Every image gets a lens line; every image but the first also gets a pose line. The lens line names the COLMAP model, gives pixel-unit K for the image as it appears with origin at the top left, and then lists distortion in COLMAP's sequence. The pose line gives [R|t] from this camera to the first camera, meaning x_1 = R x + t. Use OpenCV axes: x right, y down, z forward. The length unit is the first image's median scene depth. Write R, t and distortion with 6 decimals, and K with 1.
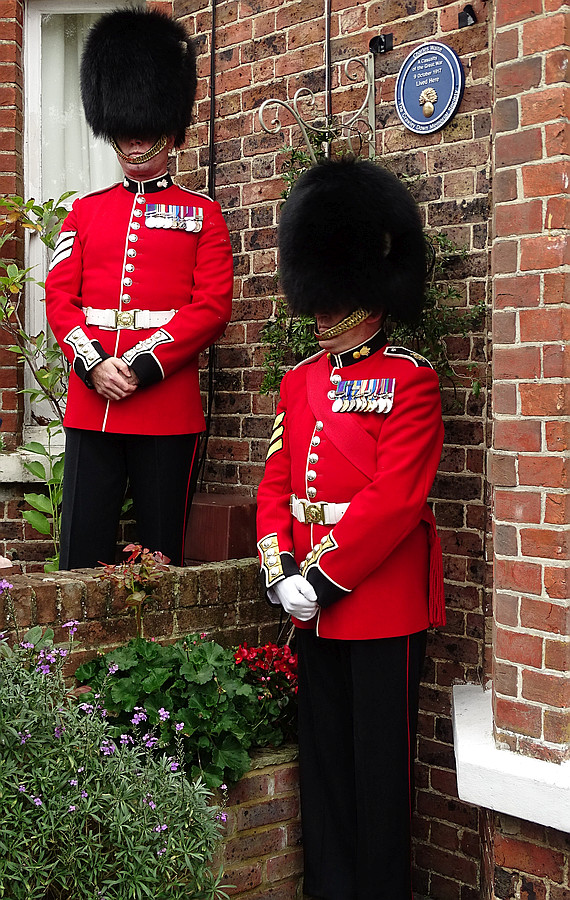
lens RADIAL K [[1330.0, 0, 339.8], [0, 1330.0, 381.4], [0, 0, 1]] dist [0.124056, 0.000000]
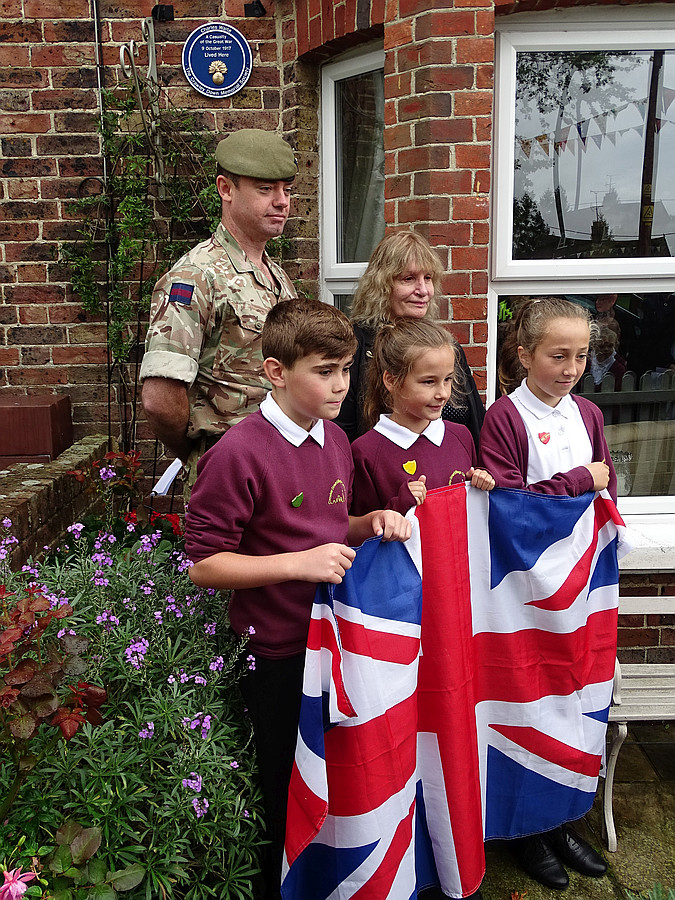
lens RADIAL K [[850.3, 0, 333.4], [0, 850.3, 443.2], [0, 0, 1]] dist [0.020392, 0.000000]
pose [[0.682811, -0.138931, 0.717263, -0.488395], [0.004132, 0.982471, 0.186367, -0.012584], [-0.730583, -0.124290, 0.671417, 0.327541]]
